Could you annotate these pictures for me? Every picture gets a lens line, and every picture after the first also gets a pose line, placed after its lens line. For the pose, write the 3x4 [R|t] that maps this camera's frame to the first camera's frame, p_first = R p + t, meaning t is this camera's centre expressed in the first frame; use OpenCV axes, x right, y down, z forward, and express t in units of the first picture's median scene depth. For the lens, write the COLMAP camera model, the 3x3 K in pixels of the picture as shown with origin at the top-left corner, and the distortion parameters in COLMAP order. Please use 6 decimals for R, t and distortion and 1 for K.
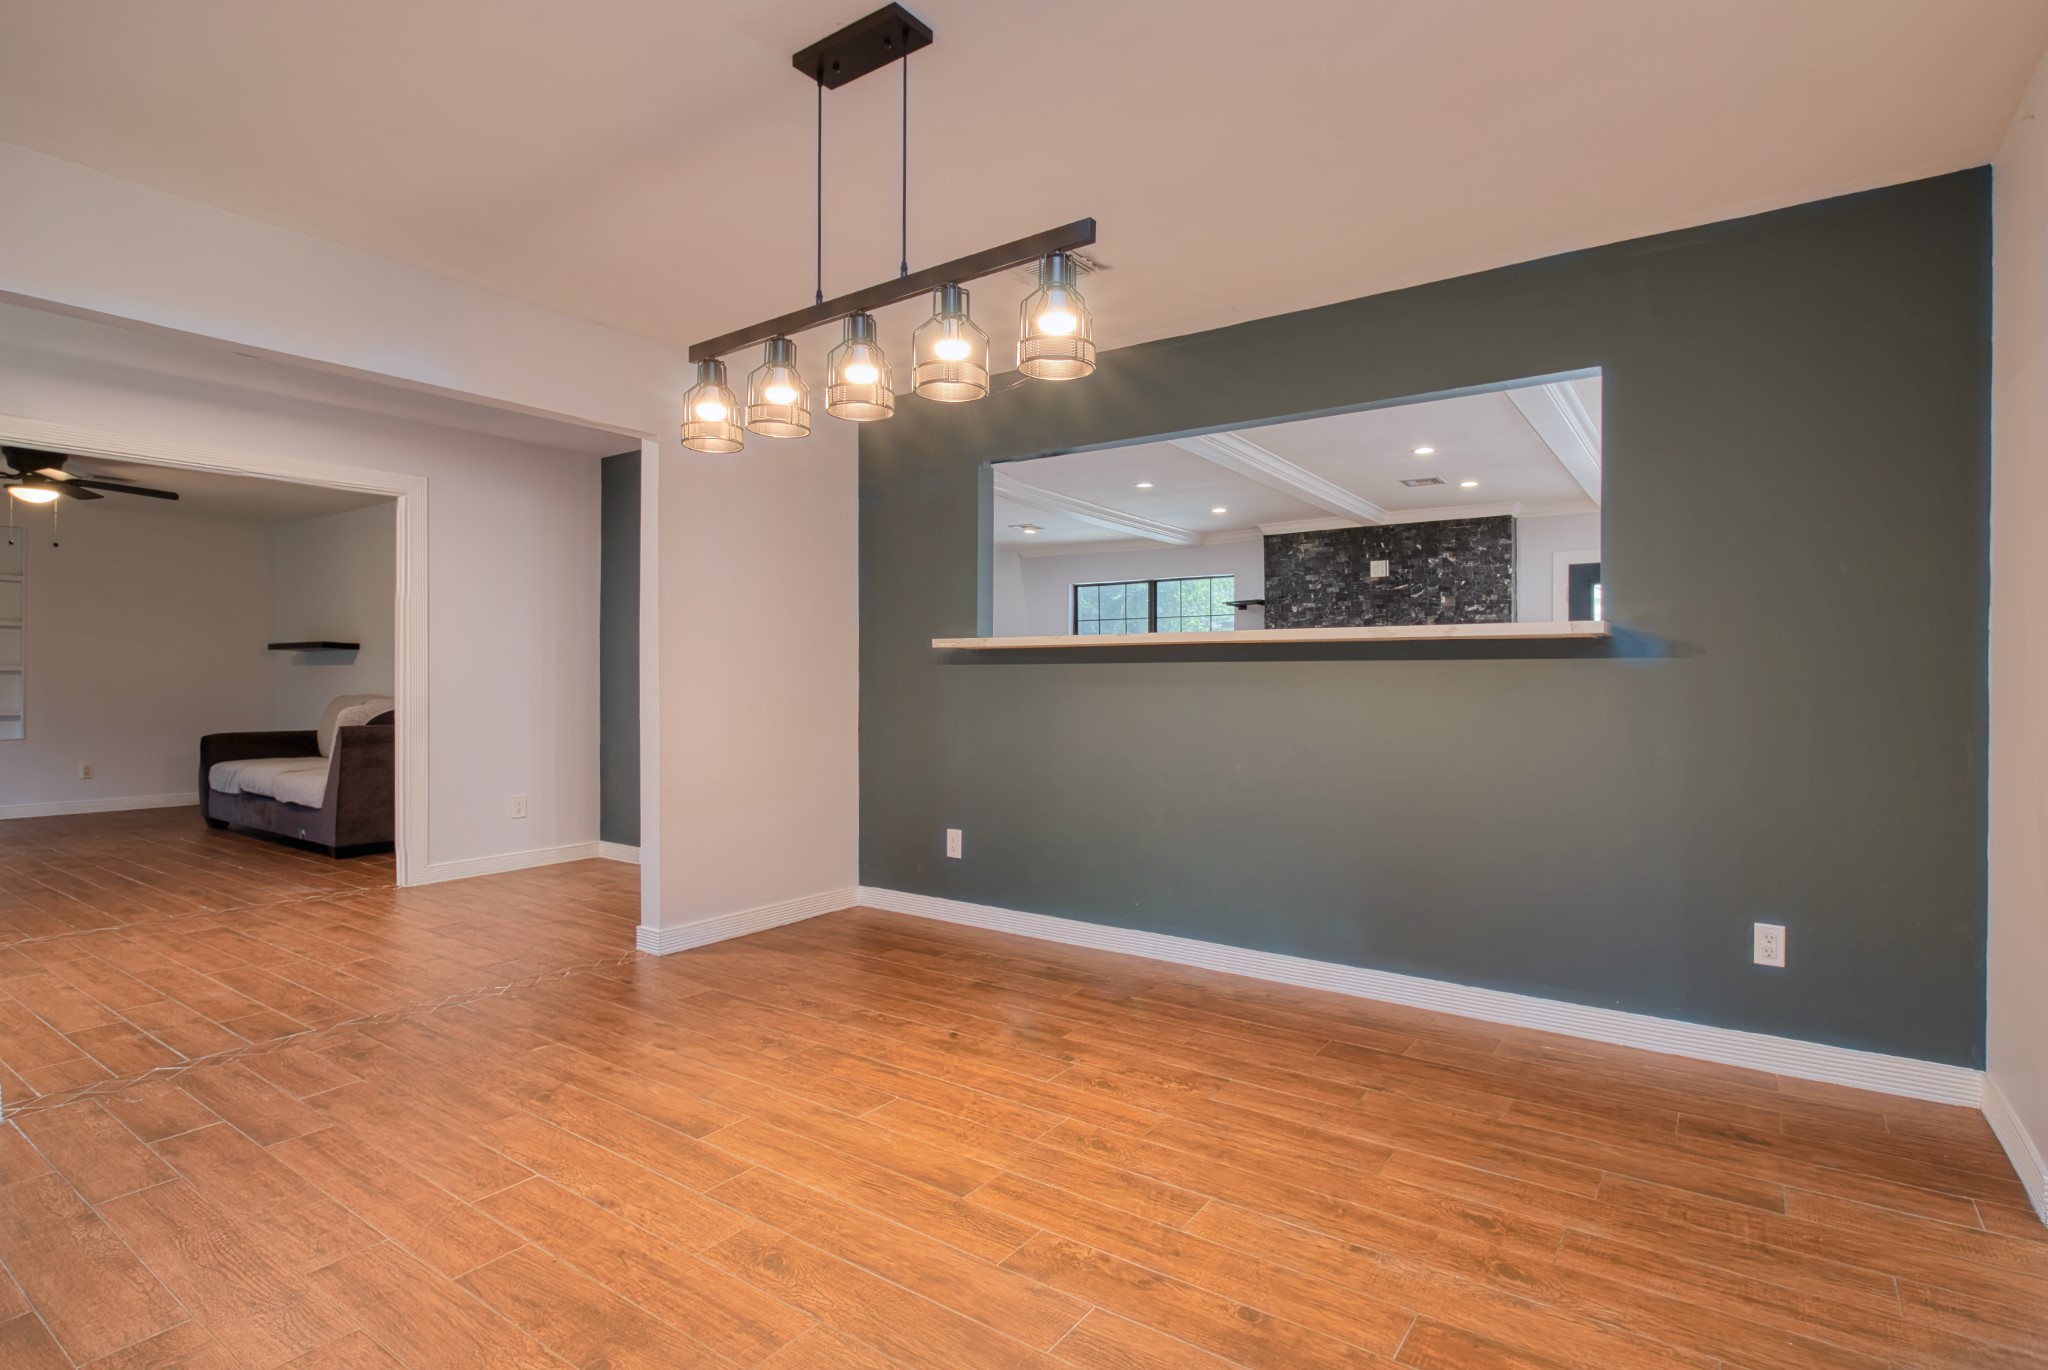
lens RADIAL K [[1022.9, 0, 1037.8], [0, 1022.9, 679.8], [0, 0, 1]] dist [0.000356, -0.000079]
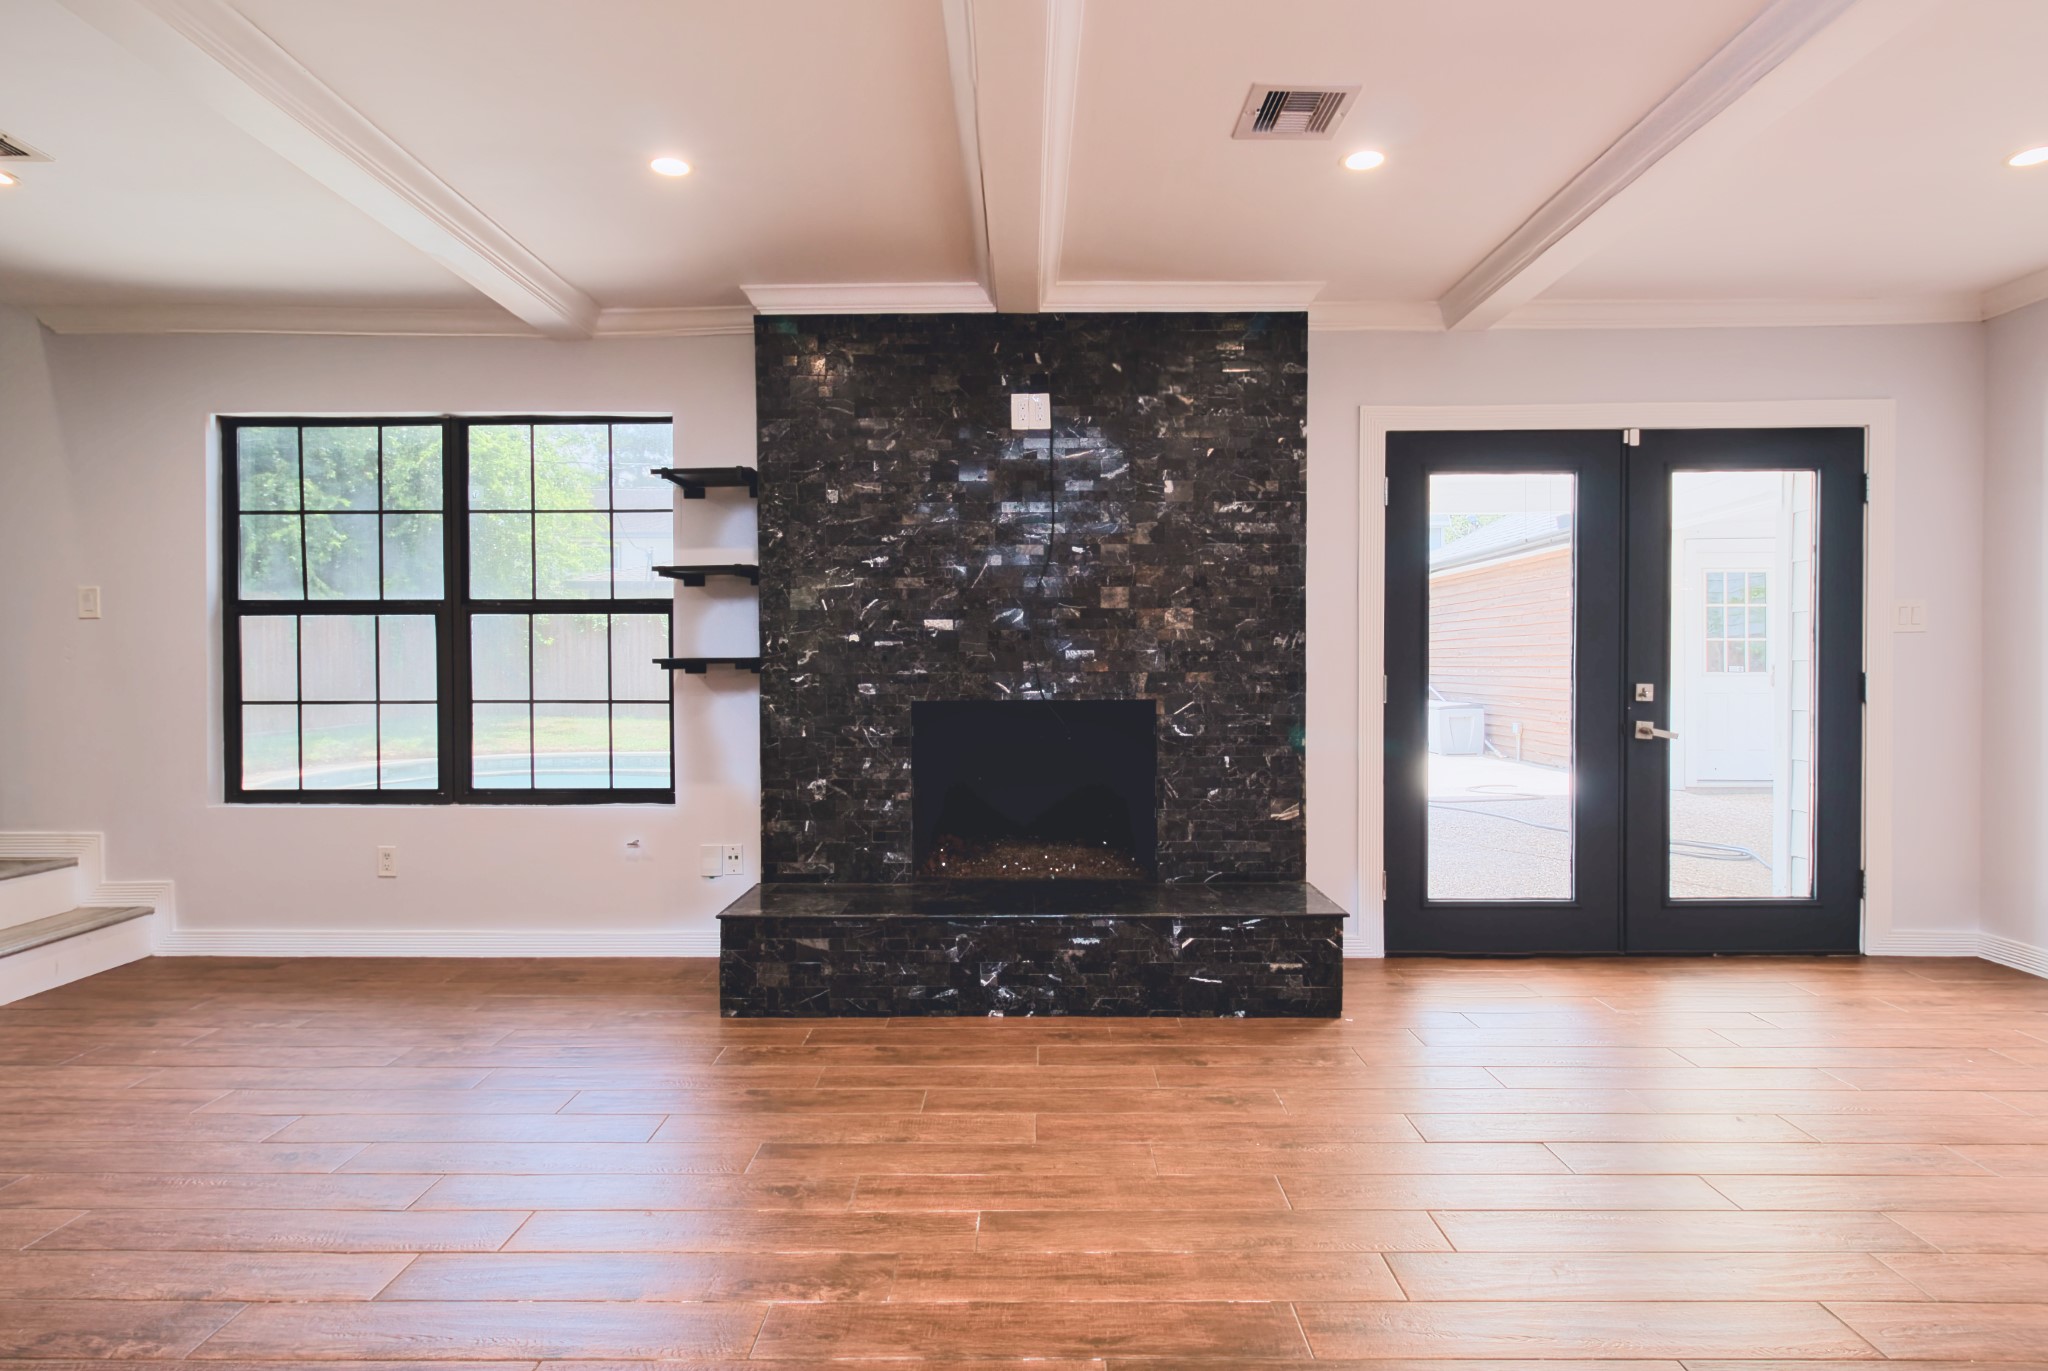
lens RADIAL K [[1062.5, 0, 1028.2], [0, 1062.5, 672.8], [0, 0, 1]] dist [0.001177, -0.001029]
pose [[0.823254, -0.010514, 0.567575, 0.070578], [0.004109, 0.999913, 0.012564, -0.001244], [-0.567658, -0.008011, 0.823226, 0.618989]]
